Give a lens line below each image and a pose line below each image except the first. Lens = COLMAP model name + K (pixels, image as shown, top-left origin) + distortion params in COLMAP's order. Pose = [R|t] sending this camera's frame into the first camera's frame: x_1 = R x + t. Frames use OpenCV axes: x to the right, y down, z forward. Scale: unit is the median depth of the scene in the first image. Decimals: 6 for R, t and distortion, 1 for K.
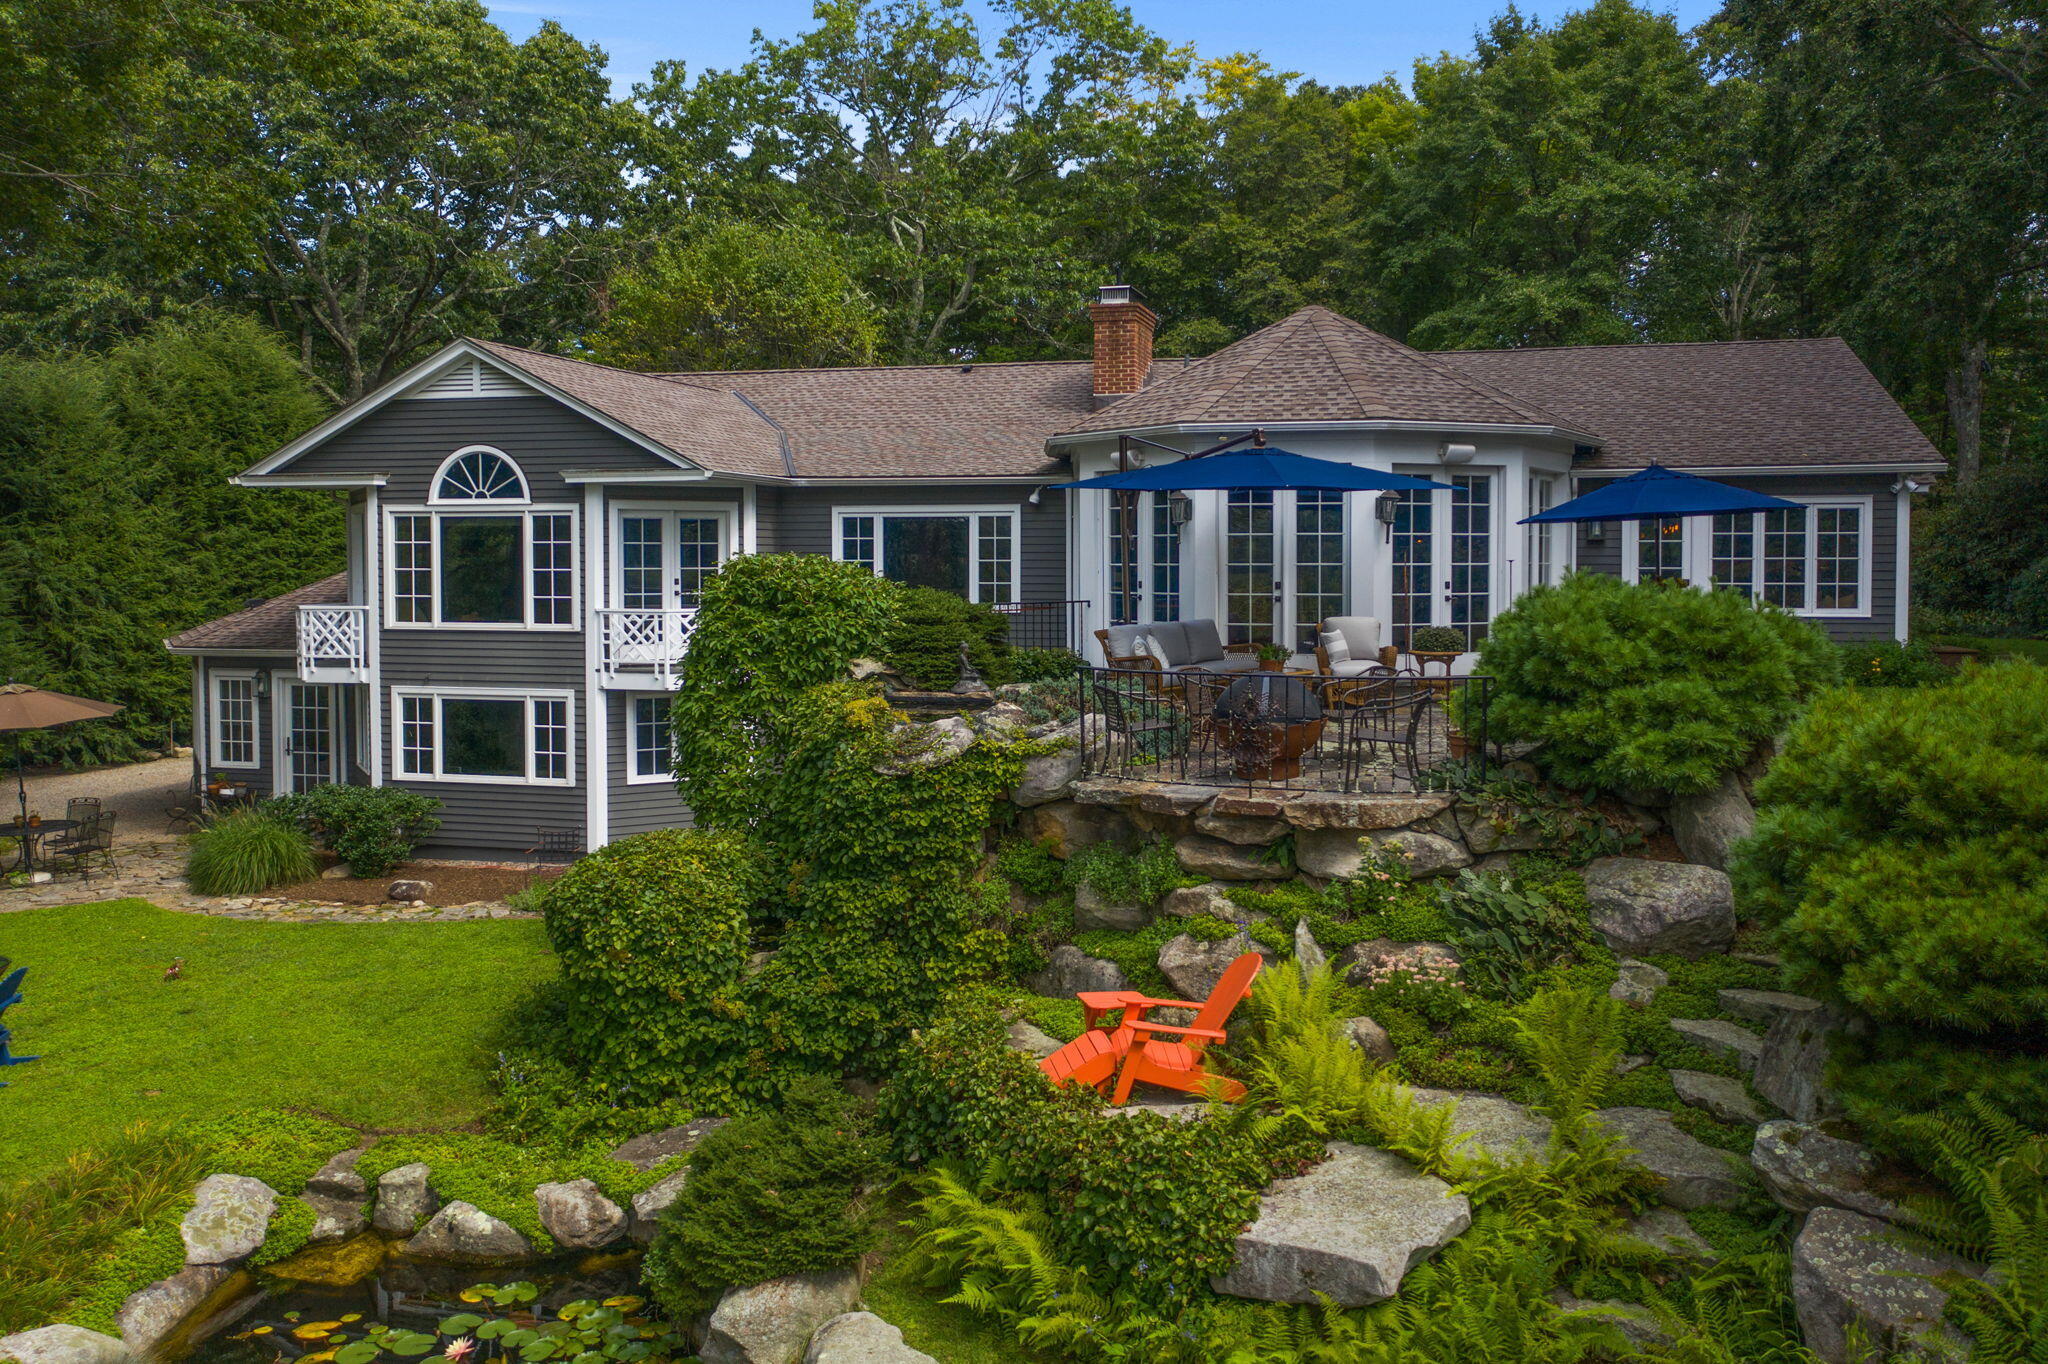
lens RADIAL K [[1604.0, 0, 1179.2], [0, 1604.0, 607.5], [0, 0, 1]] dist [-0.002761, 0.001487]
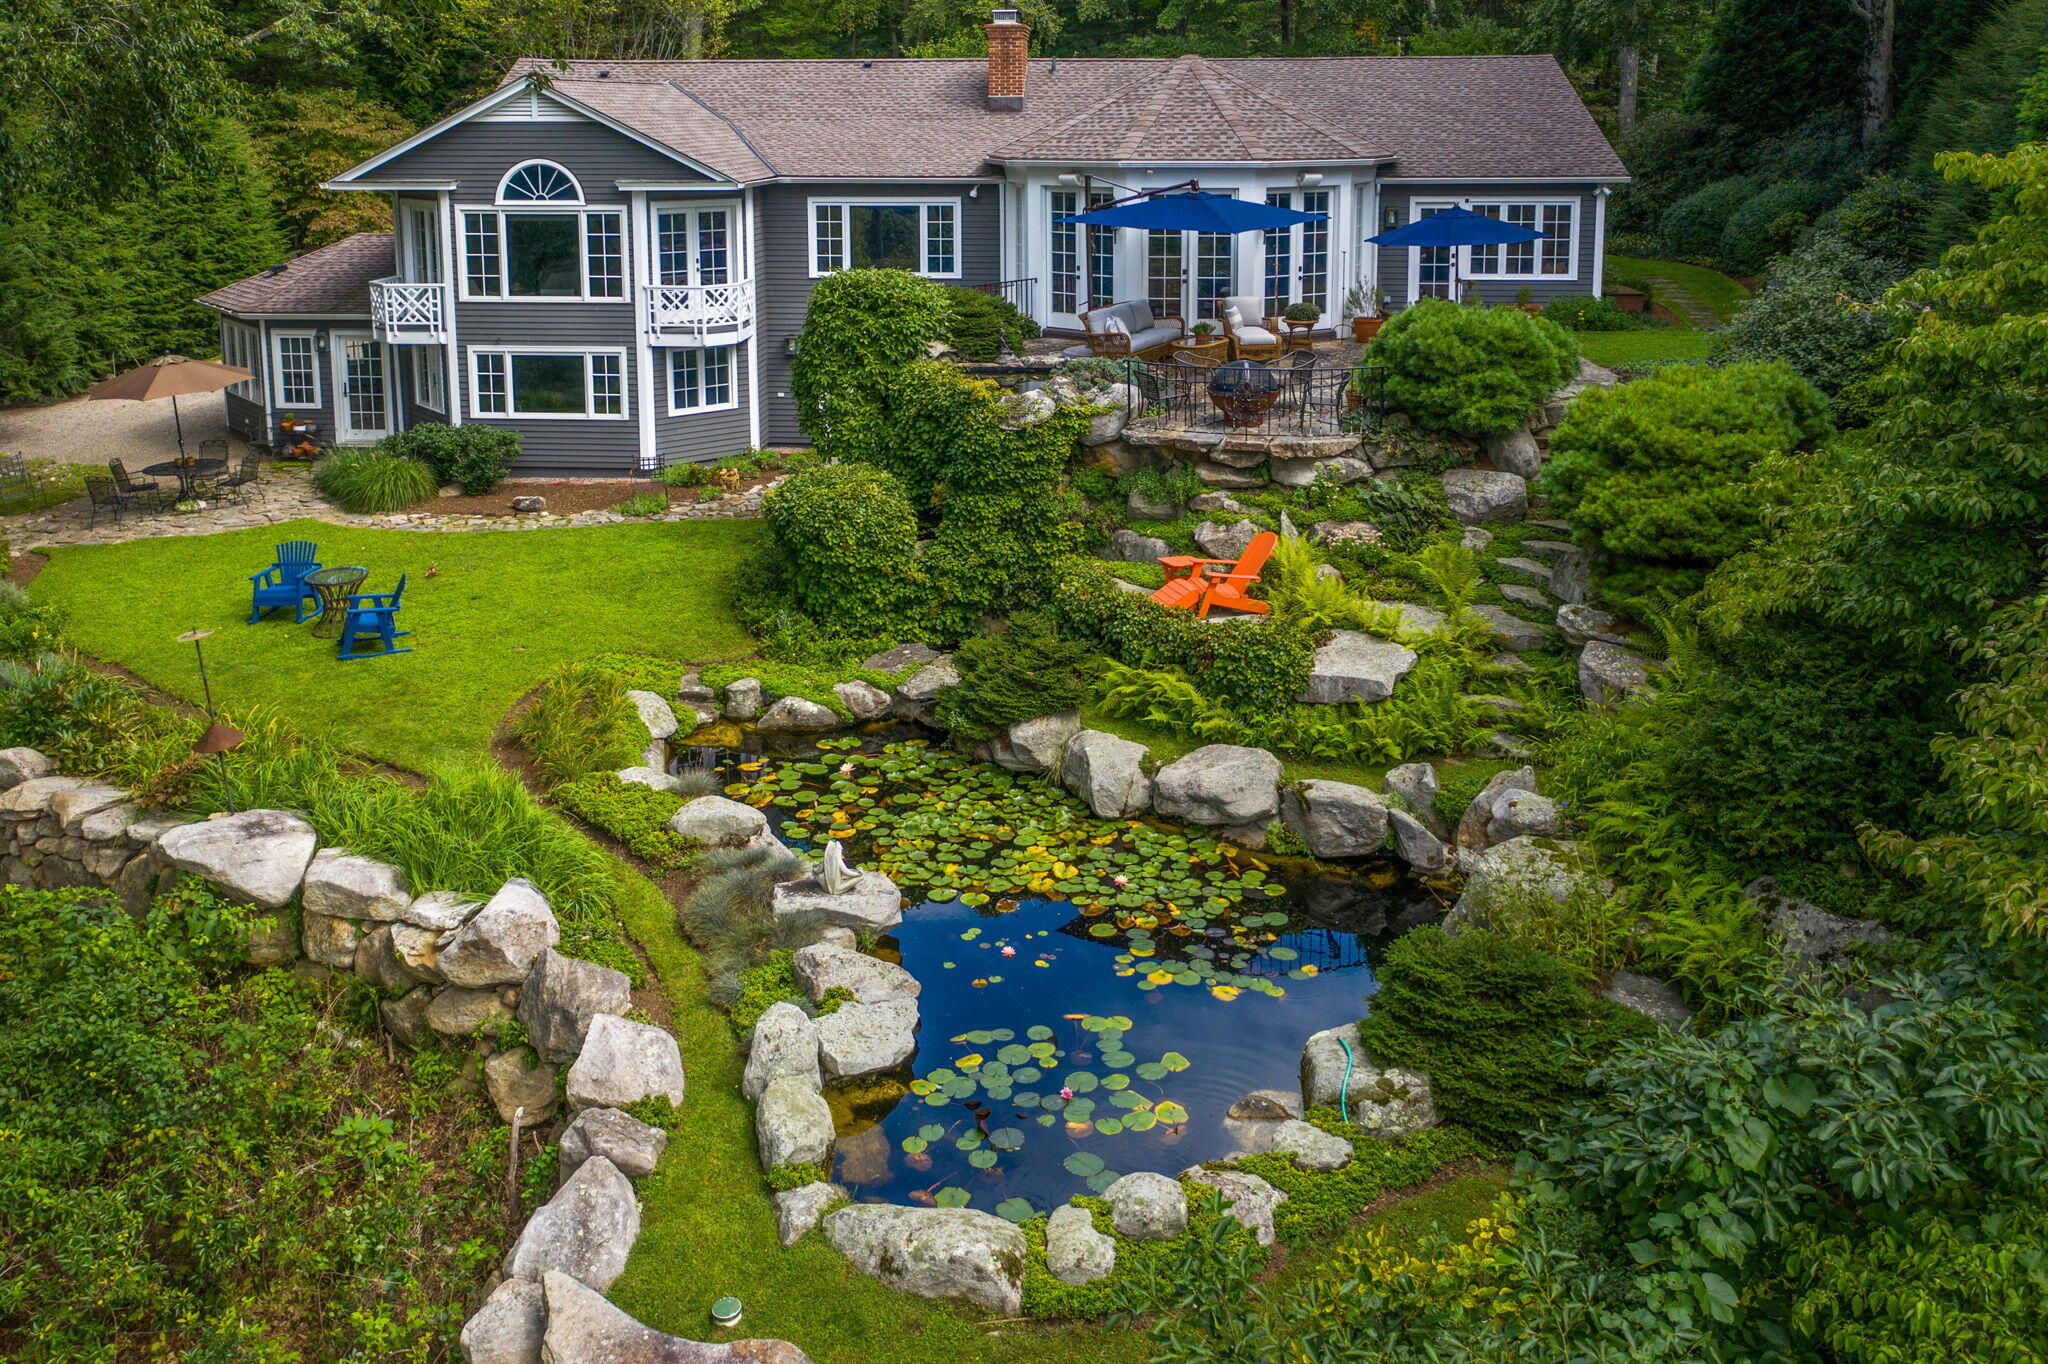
lens RADIAL K [[1907.0, 0, 931.1], [0, 1907.0, 316.0], [0, 0, 1]] dist [-0.000177, 0.007240]
pose [[0.991899, -0.029929, 0.123456, -0.417819], [0.014996, 0.992642, 0.120157, -0.203675], [-0.126143, -0.117332, 0.985049, -0.727833]]
